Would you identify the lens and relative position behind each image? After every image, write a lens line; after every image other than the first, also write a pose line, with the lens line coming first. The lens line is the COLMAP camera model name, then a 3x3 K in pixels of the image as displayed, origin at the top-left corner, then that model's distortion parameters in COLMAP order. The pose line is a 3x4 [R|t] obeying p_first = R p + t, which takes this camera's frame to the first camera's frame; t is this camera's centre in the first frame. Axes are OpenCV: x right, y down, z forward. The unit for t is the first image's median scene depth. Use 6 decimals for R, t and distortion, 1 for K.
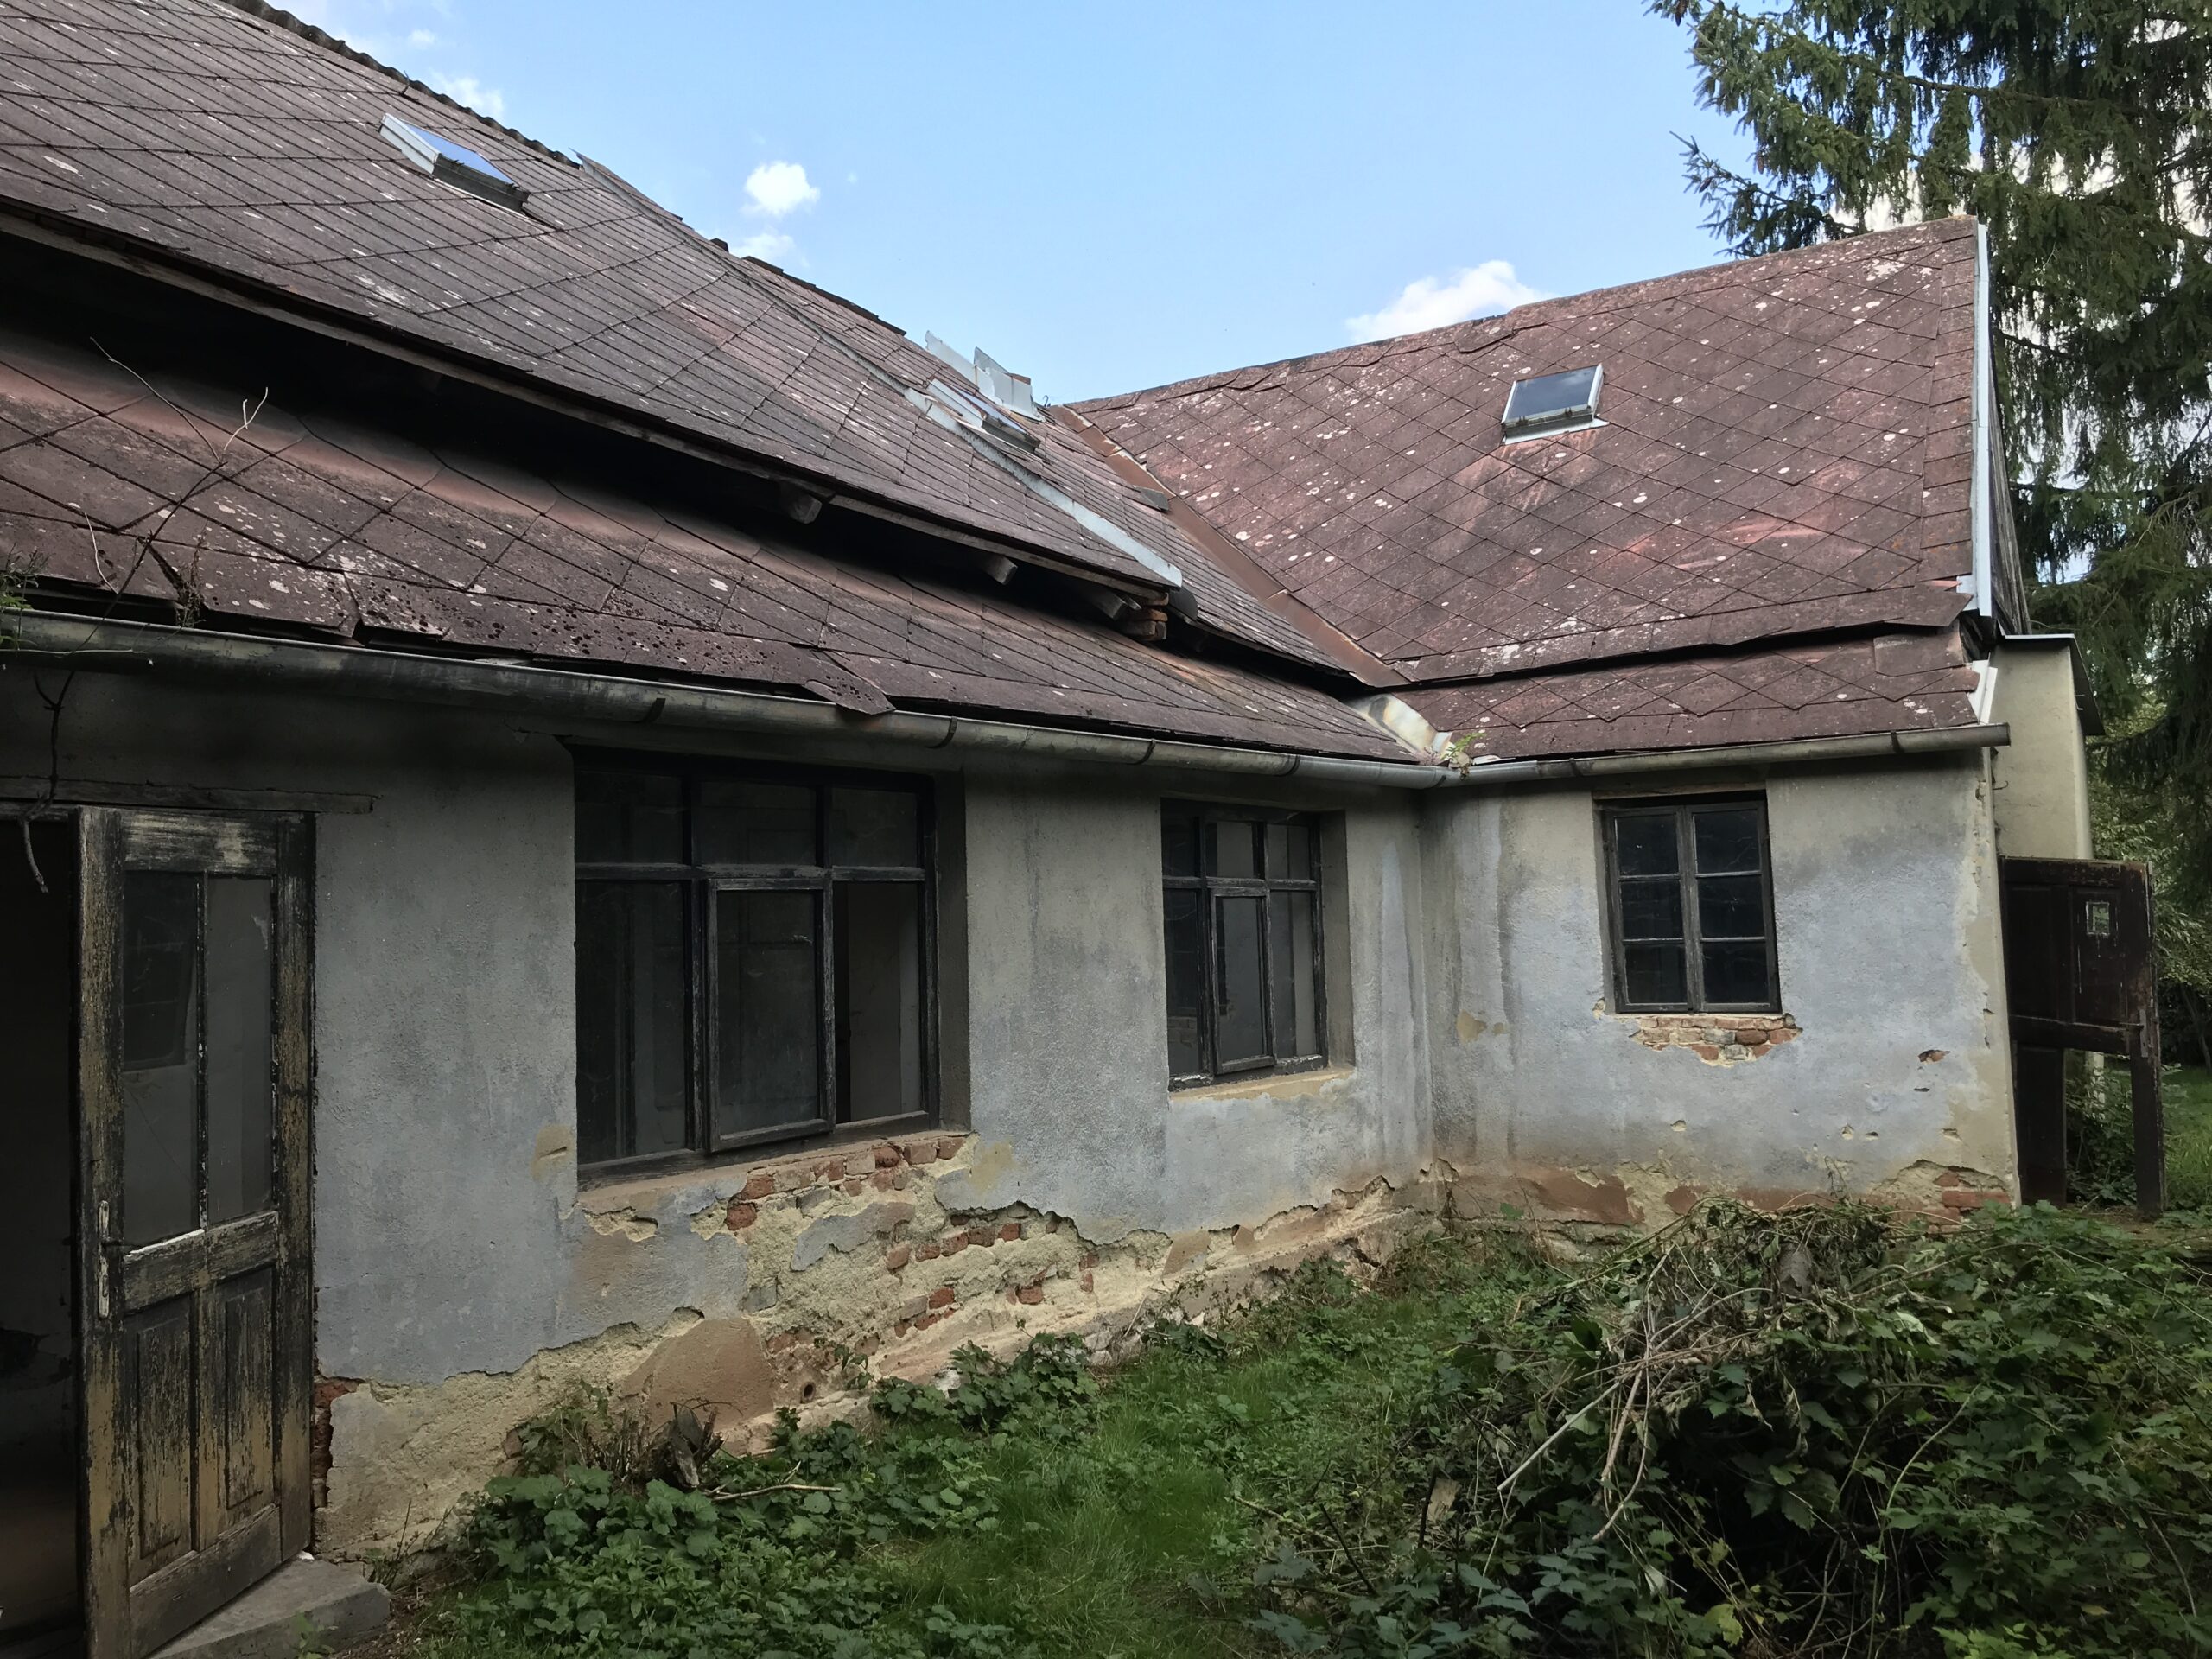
lens RADIAL K [[1793.5, 0, 1105.1], [0, 1793.5, 823.7], [0, 0, 1]] dist [0.046602, -0.057184]
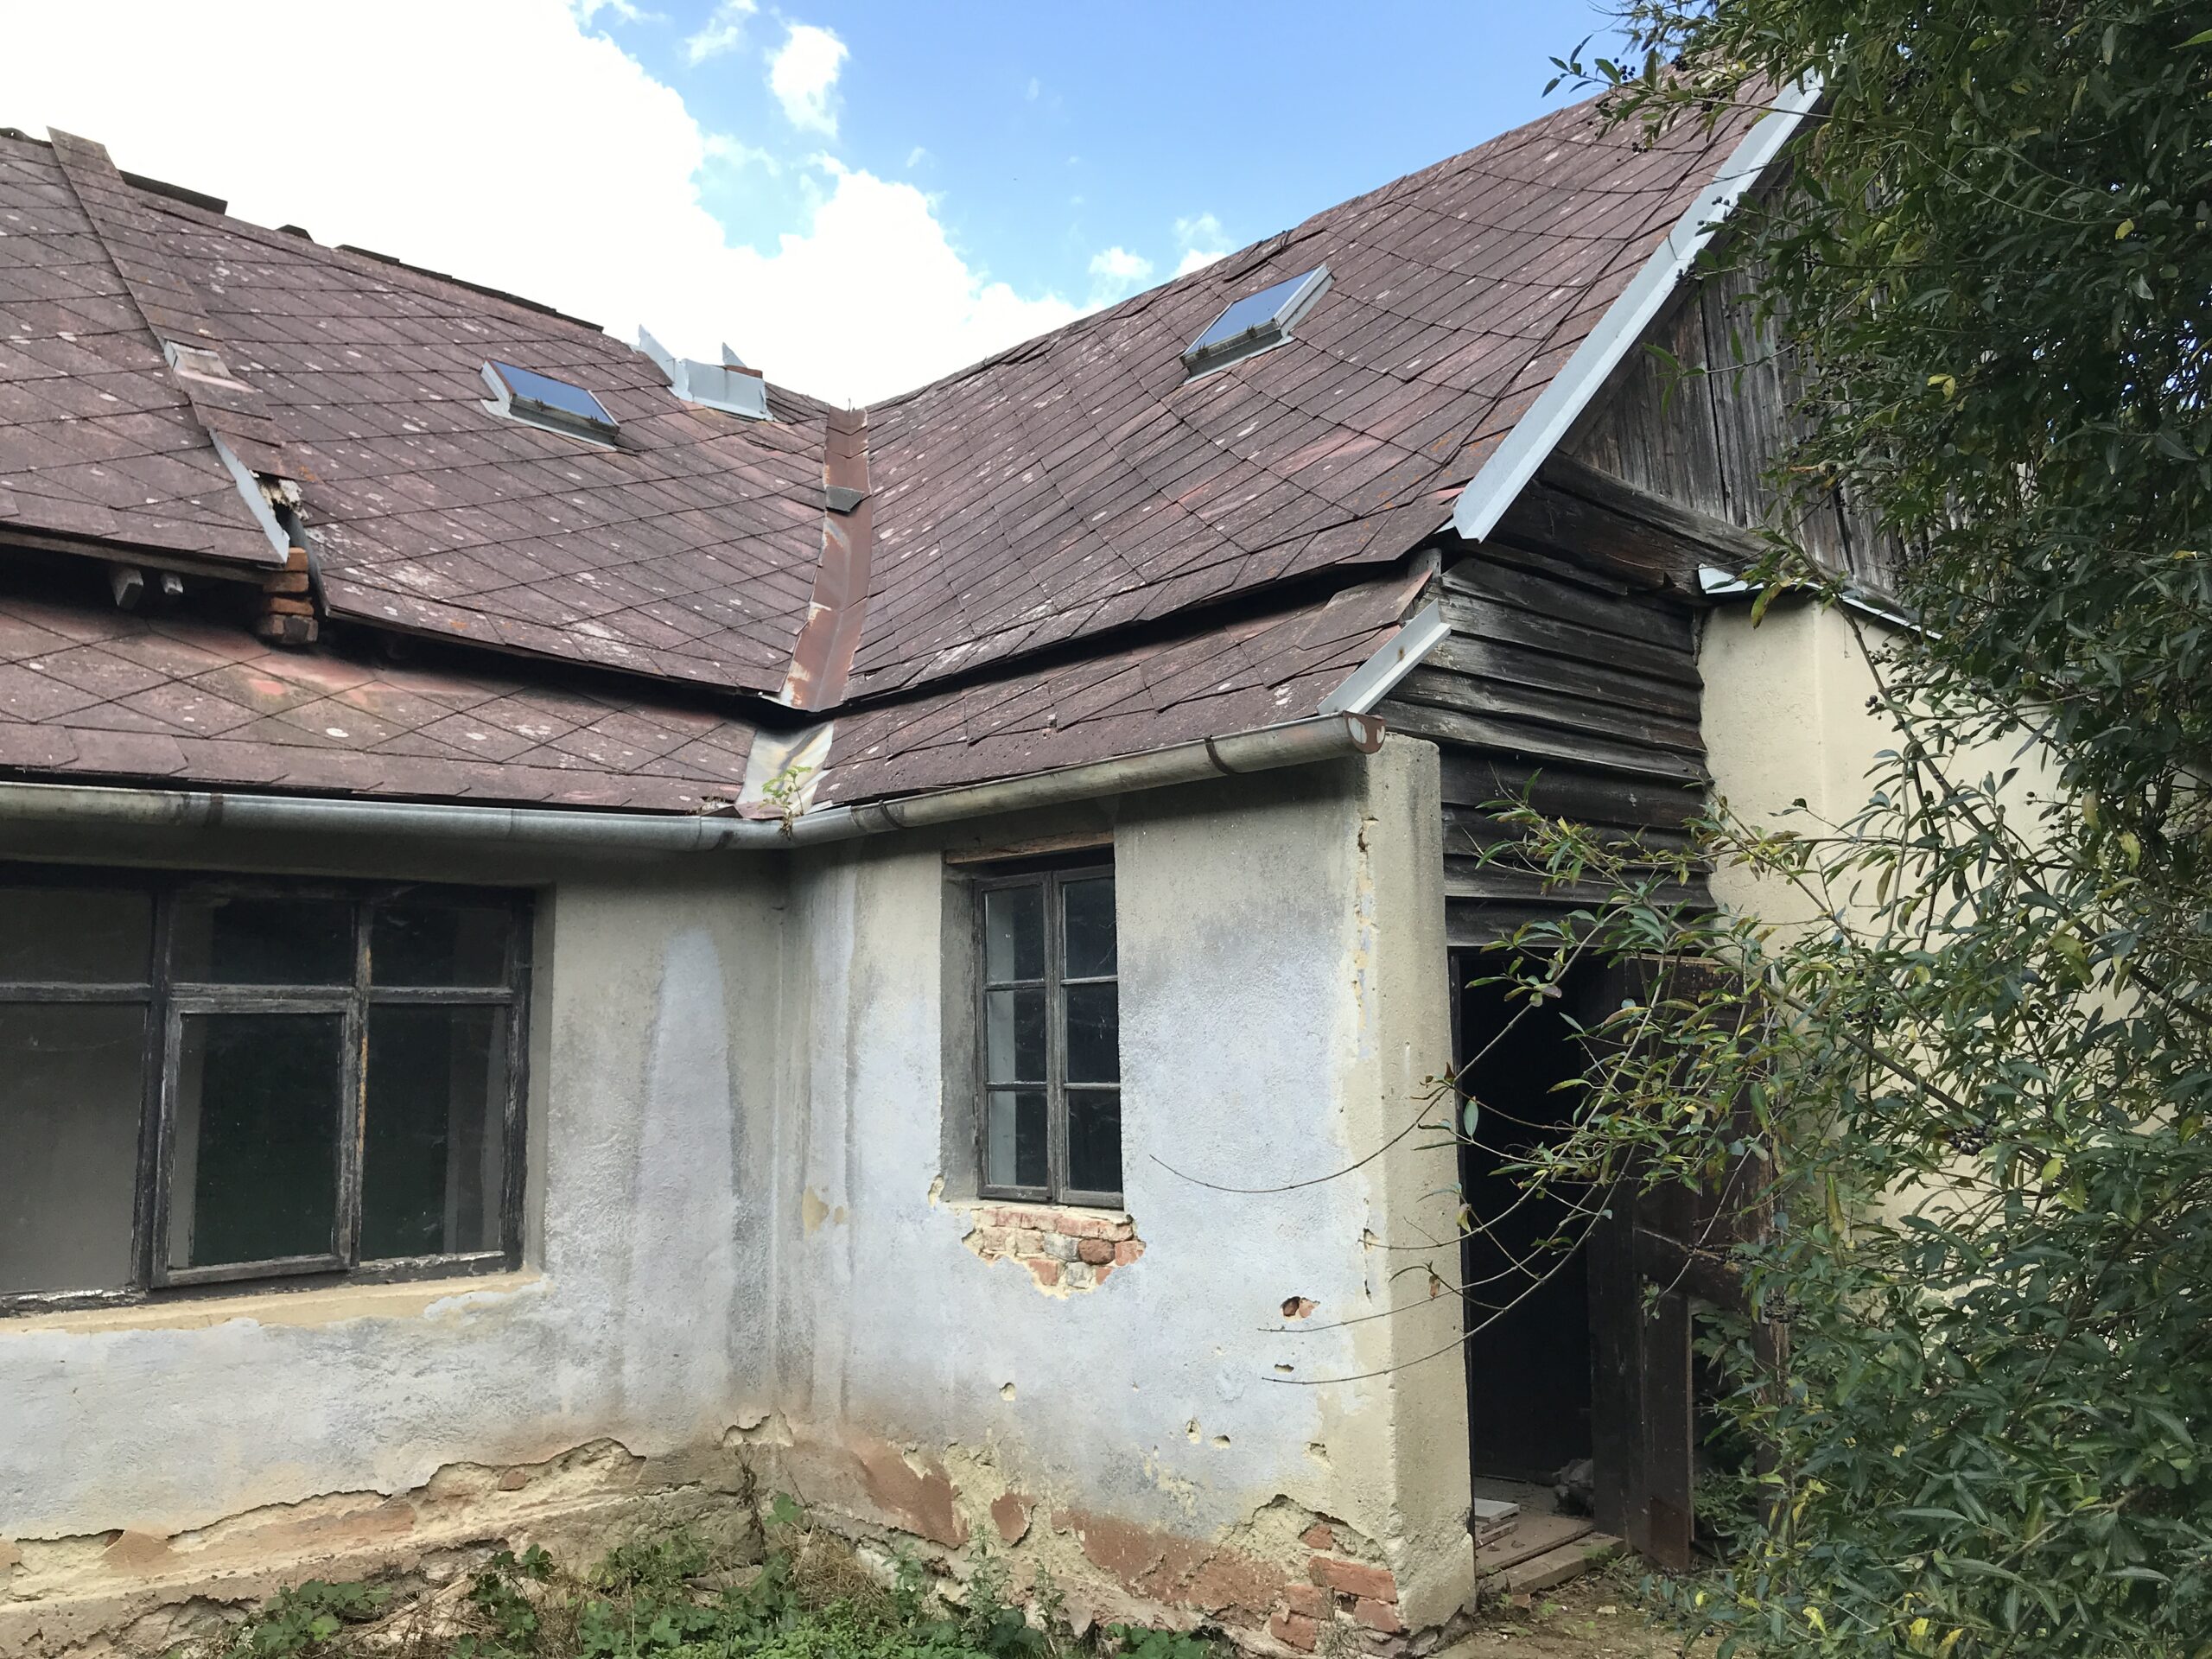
lens RADIAL K [[1793.5, 0, 1106.8], [0, 1793.5, 828.5], [0, 0, 1]] dist [0.046602, -0.057184]
pose [[0.961196, -0.018169, -0.275266, 0.518980], [0.003801, 0.998606, -0.052639, 0.008111], [0.275839, 0.049550, 0.959926, 0.406389]]
